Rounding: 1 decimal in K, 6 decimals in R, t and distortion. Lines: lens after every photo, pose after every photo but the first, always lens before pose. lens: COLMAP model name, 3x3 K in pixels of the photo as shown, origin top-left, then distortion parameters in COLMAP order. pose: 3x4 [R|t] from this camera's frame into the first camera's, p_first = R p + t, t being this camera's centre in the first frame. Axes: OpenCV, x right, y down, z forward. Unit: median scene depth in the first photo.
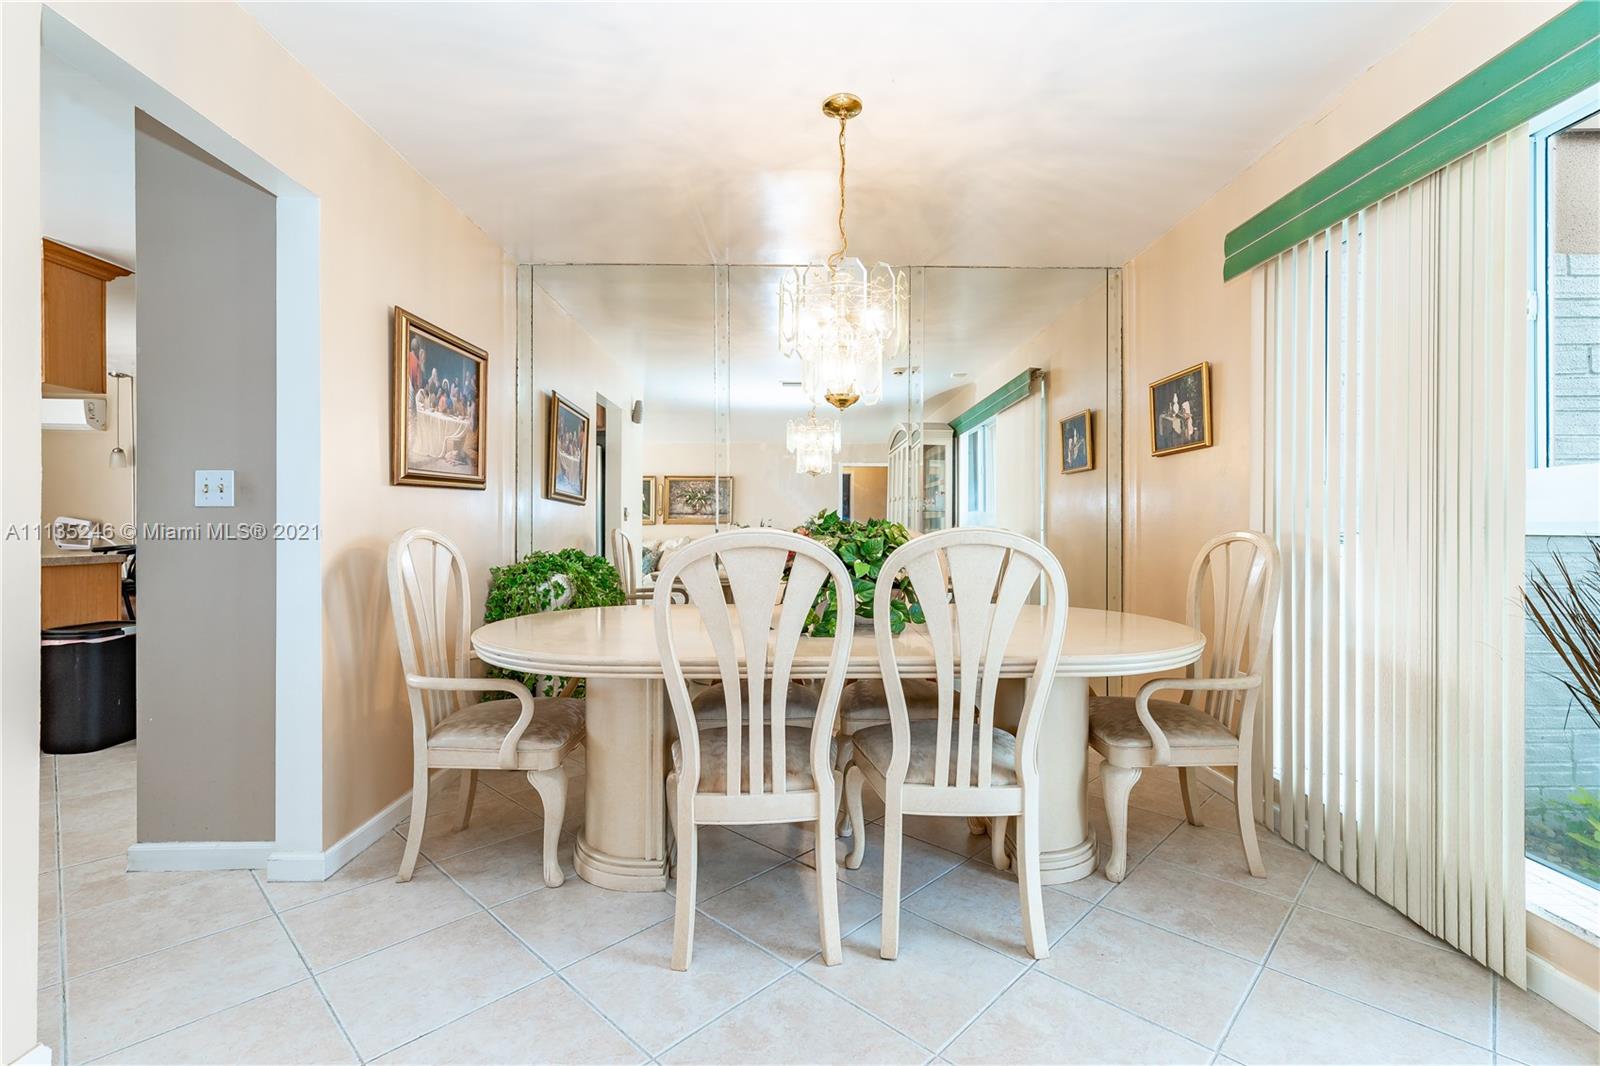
lens RADIAL K [[746.3, 0, 799.0], [0, 746.3, 526.1], [0, 0, 1]] dist [0.002259, -0.002141]
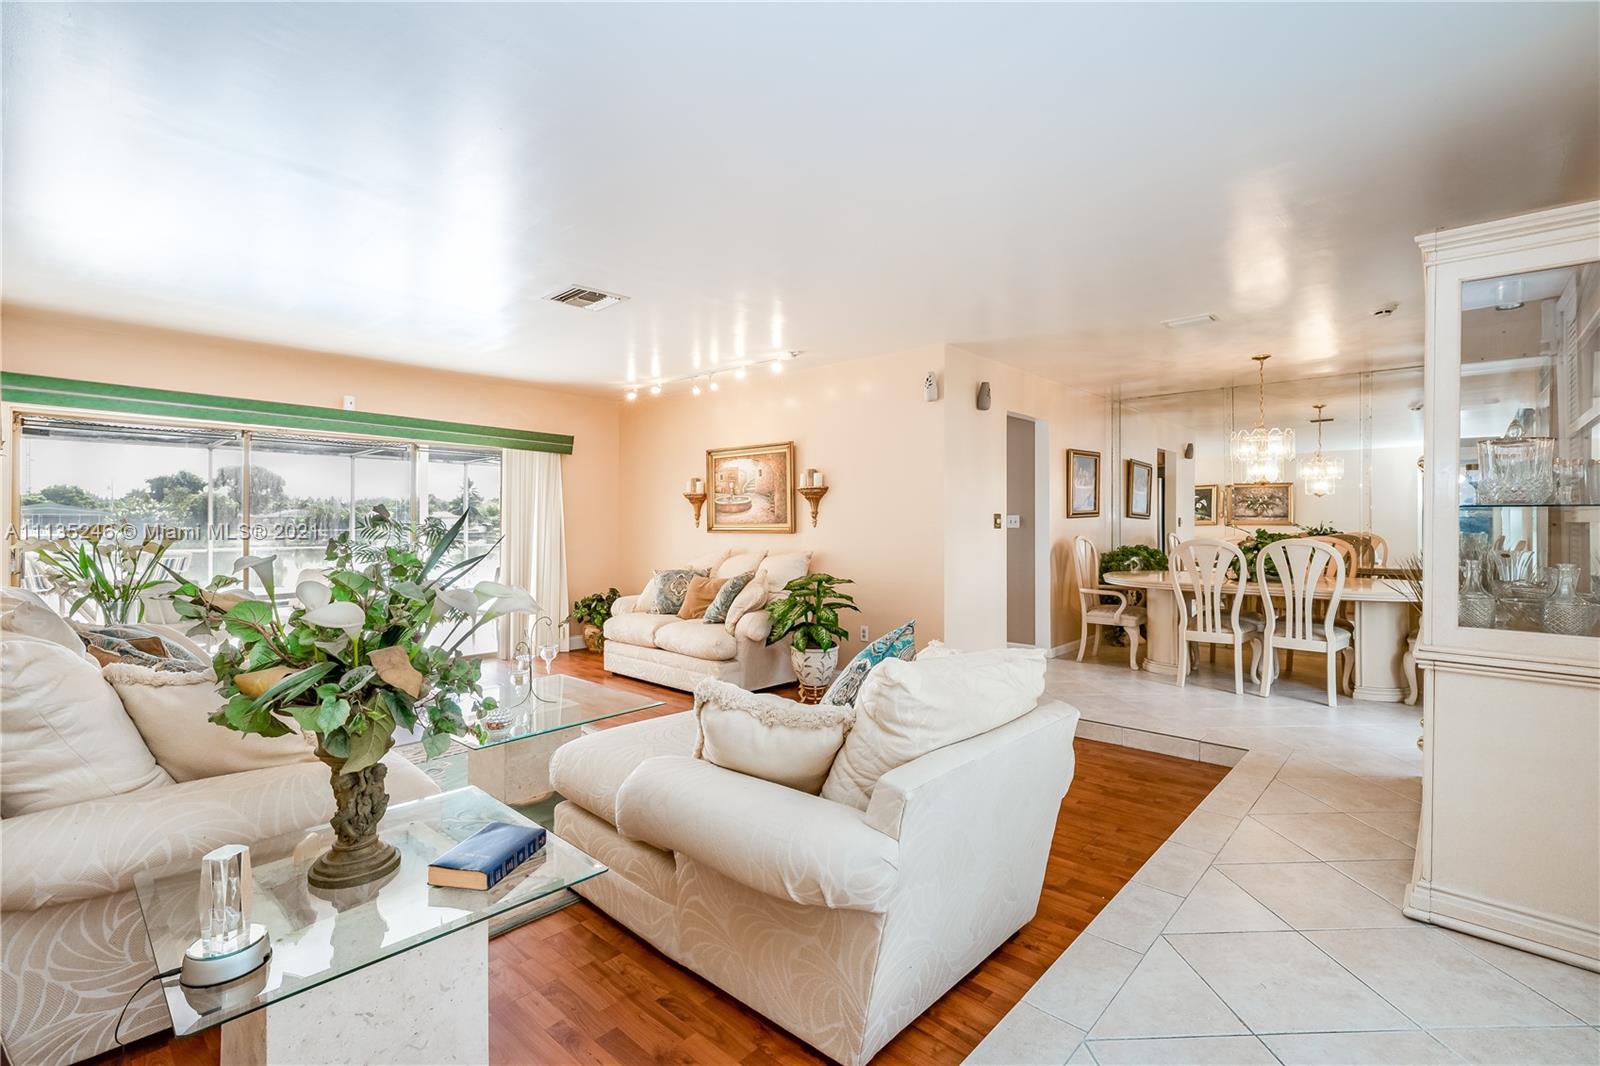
lens RADIAL K [[705.0, 0, 801.4], [0, 705.0, 516.1], [0, 0, 1]] dist [-0.018515, 0.004096]
pose [[0.732991, -0.005090, -0.680219, 0.494288], [-0.000810, 0.999965, -0.008355, -0.048020], [0.680238, 0.006675, 0.732961, -1.606237]]
